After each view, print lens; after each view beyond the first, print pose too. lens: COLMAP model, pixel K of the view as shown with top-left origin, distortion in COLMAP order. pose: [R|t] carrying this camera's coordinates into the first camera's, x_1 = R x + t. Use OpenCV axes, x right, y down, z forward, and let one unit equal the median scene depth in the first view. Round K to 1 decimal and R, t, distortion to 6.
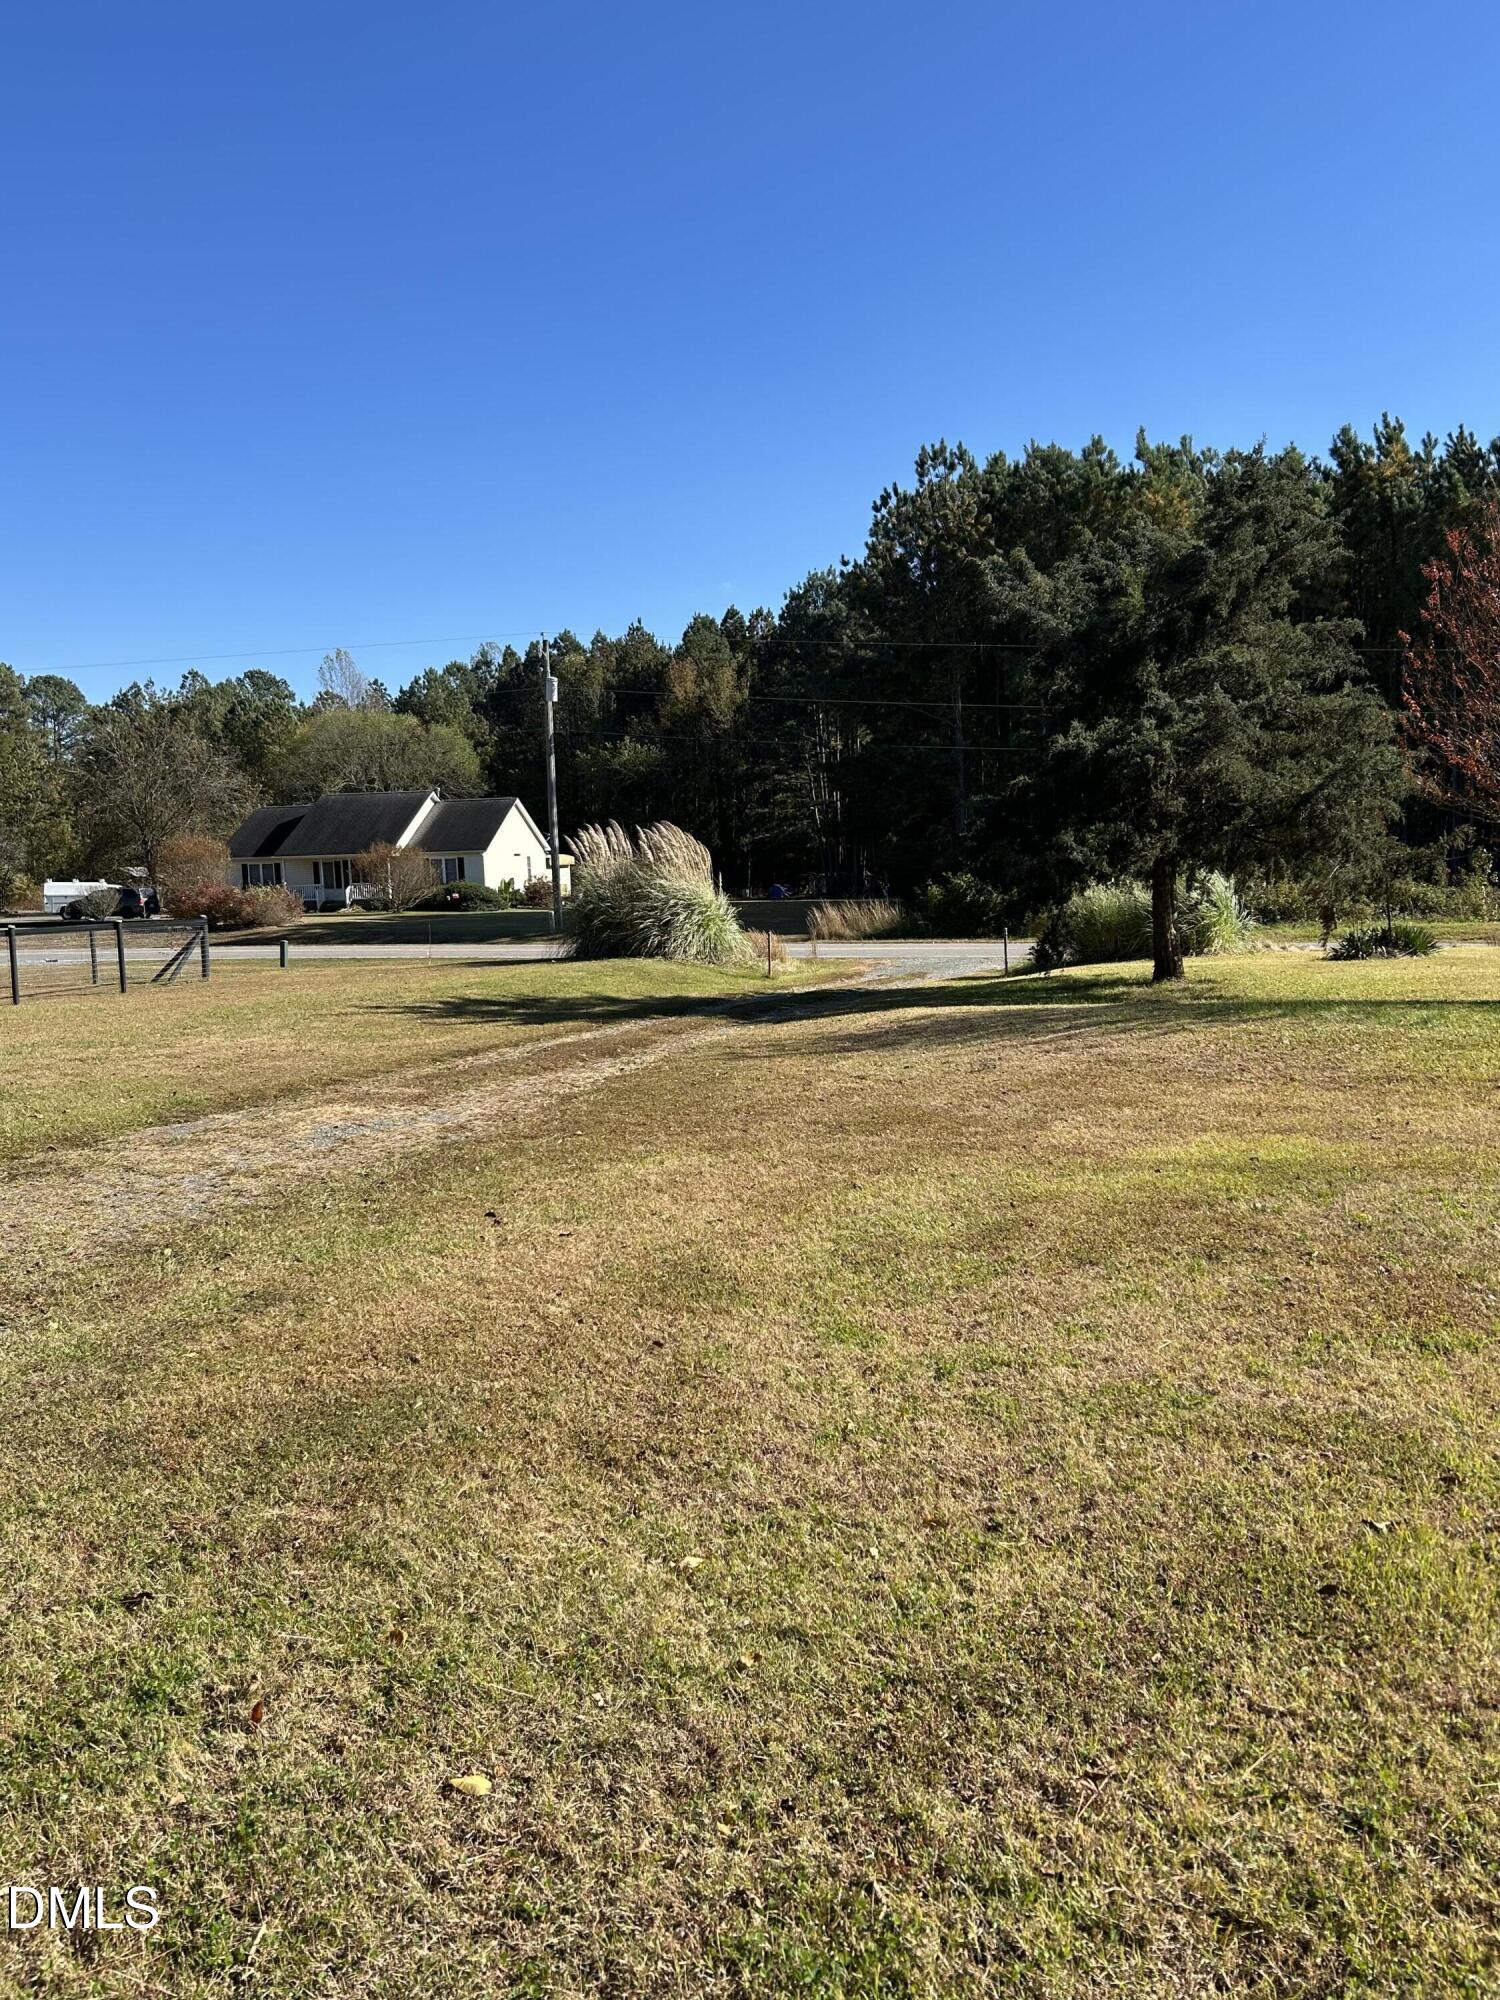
lens RADIAL K [[1573.2, 0, 750.4], [0, 1573.2, 998.6], [0, 0, 1]] dist [0.001604, 0.000565]
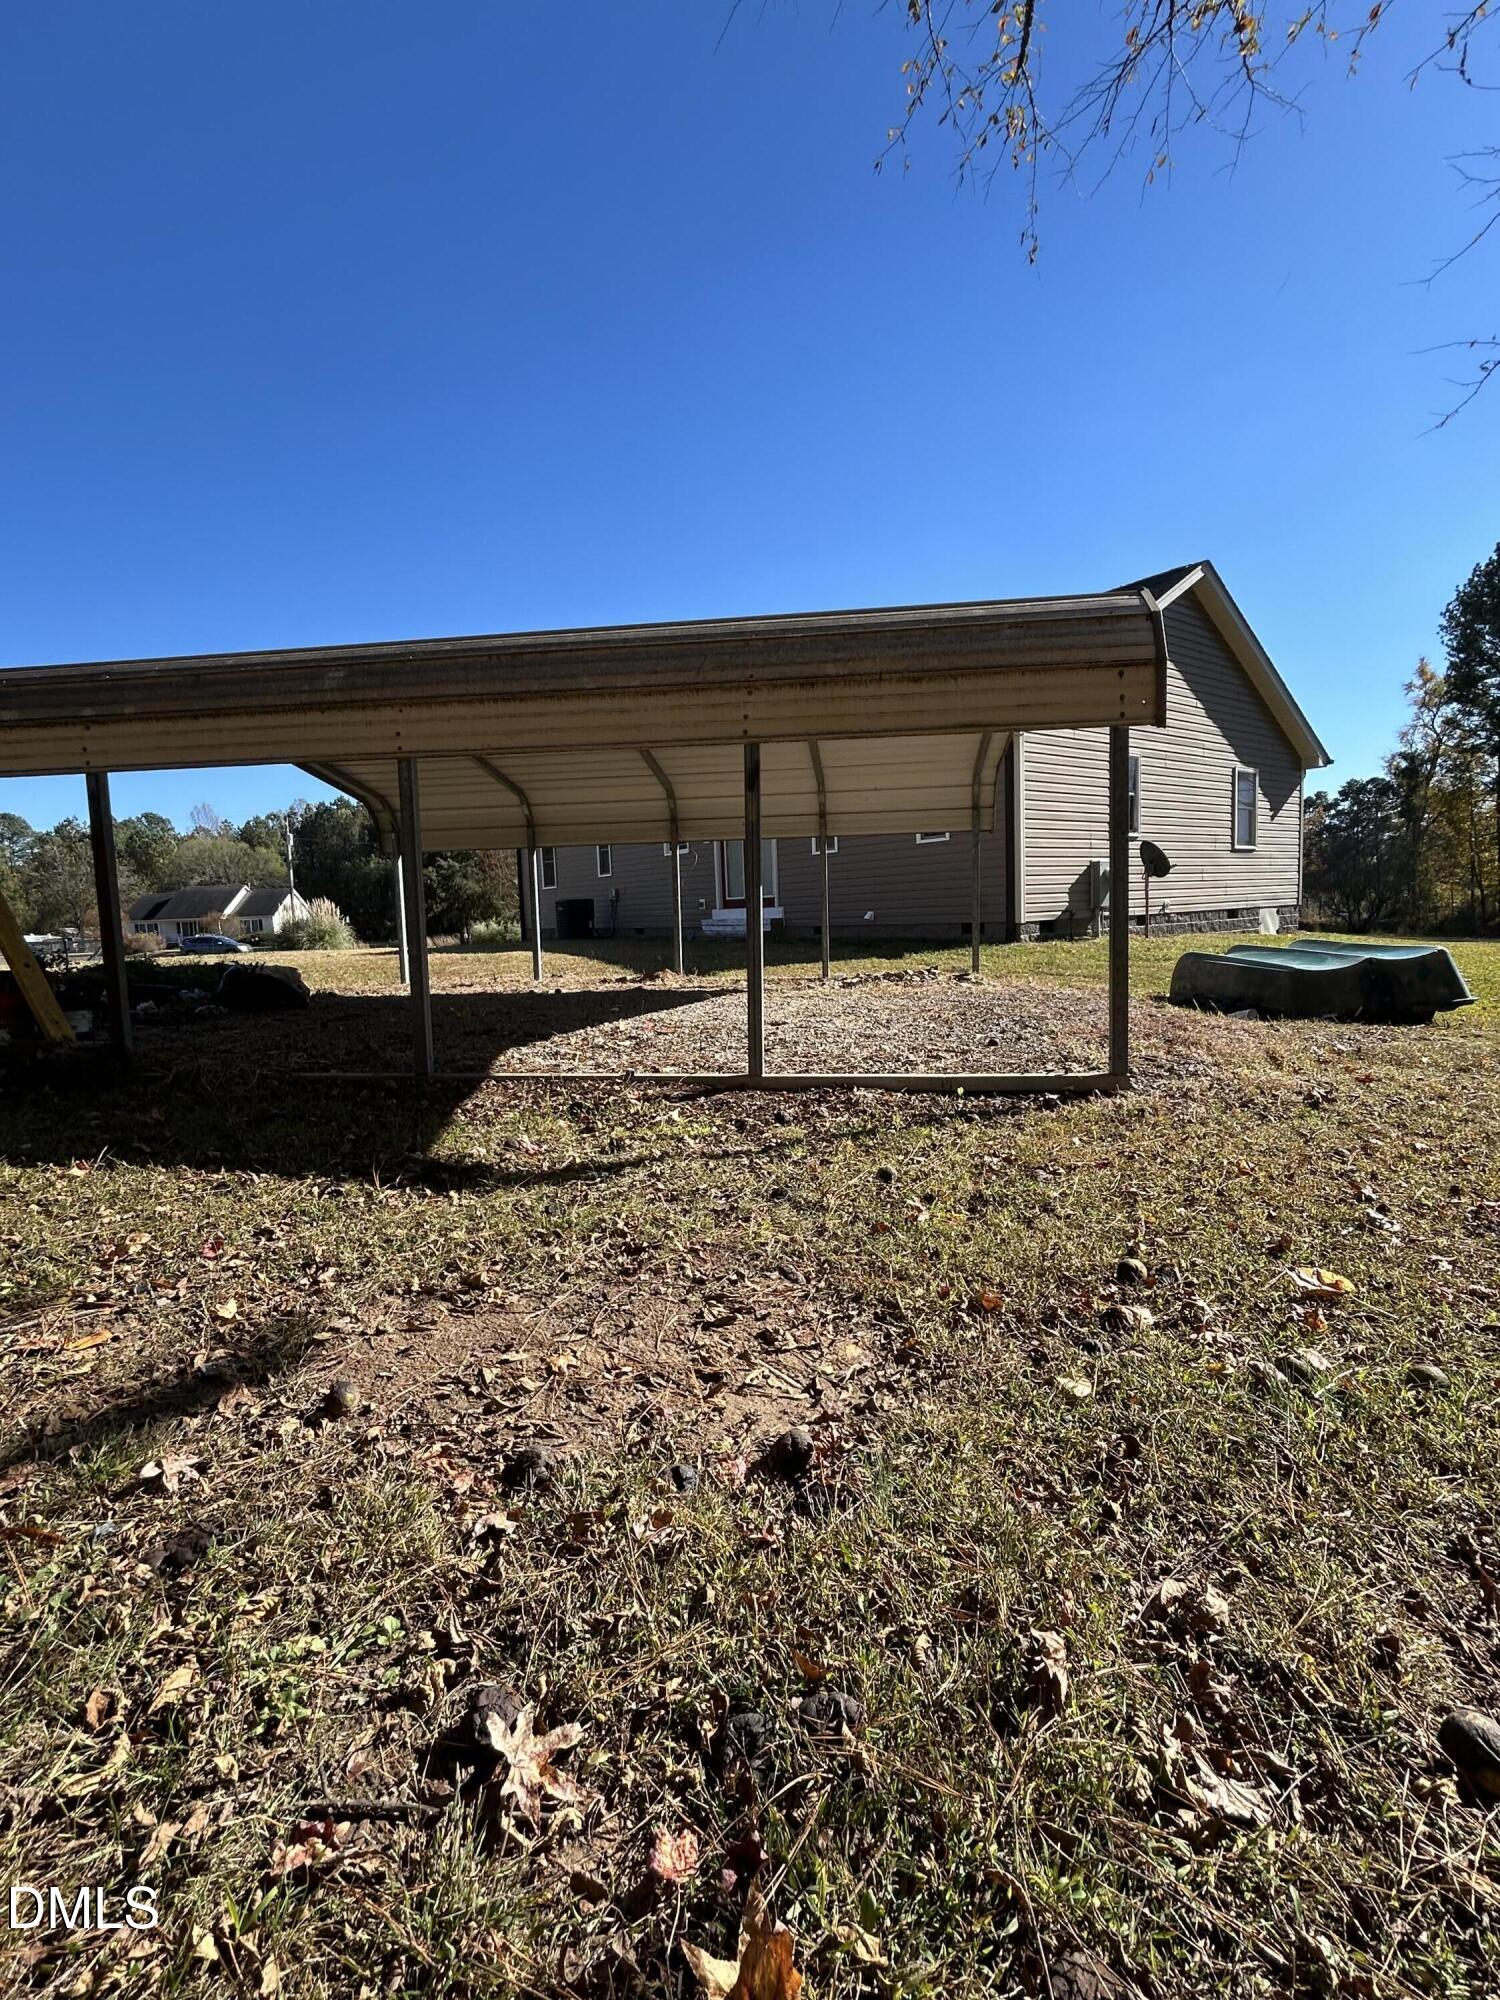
lens RADIAL K [[936.8, 0, 749.5], [0, 936.8, 999.9], [0, 0, 1]] dist [-0.000470, -0.000089]
pose [[0.968094, -0.036614, 0.247897, 0.059010], [0.037740, 0.999288, 0.000210, 0.016755], [-0.247728, 0.009152, 0.968786, -0.145598]]
